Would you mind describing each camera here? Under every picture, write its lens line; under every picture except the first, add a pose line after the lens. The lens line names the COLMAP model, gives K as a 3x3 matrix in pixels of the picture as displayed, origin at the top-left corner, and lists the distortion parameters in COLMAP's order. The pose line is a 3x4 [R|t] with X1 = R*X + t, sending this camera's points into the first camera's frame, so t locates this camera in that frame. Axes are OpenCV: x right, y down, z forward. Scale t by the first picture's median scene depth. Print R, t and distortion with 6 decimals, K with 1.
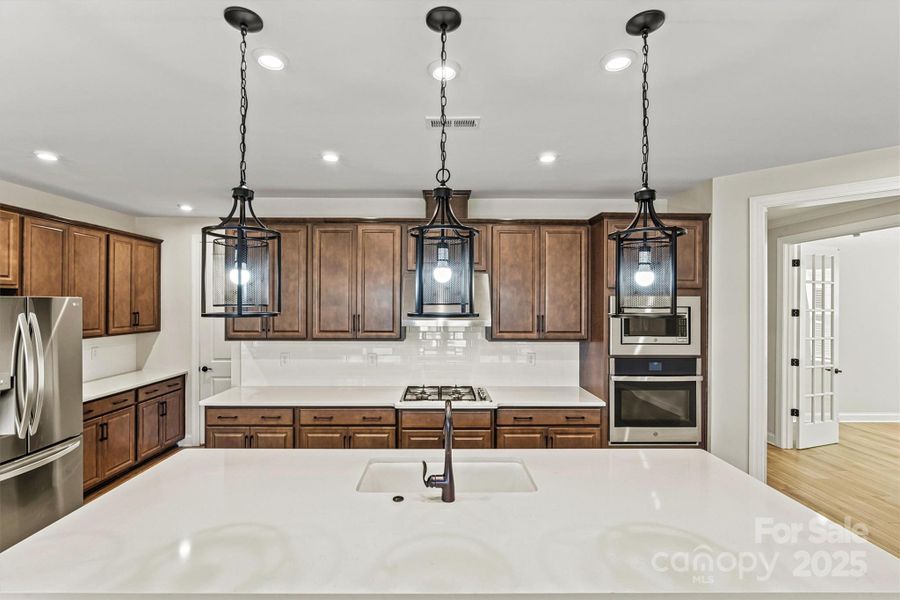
lens RADIAL K [[410.8, 0, 447.8], [0, 410.8, 305.0], [0, 0, 1]] dist [-0.000976, 0.000025]
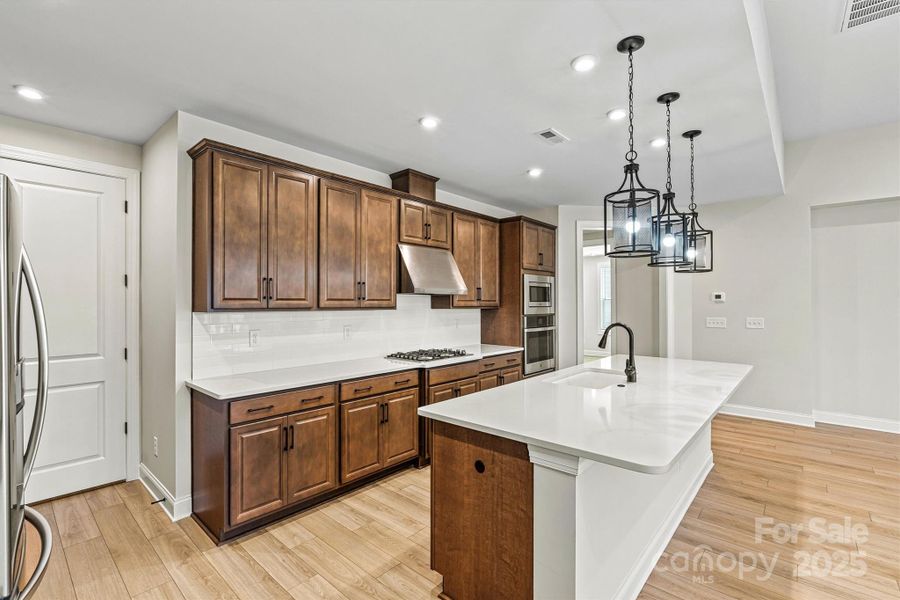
lens RADIAL K [[391.9, 0, 450.0], [0, 391.9, 300.0], [0, 0, 1]] dist [0.003024, 0.000340]
pose [[0.690367, -0.000846, 0.723459, -0.782241], [0.003880, 0.999989, -0.002533, 0.071949], [-0.723449, 0.004556, 0.690363, 0.232802]]
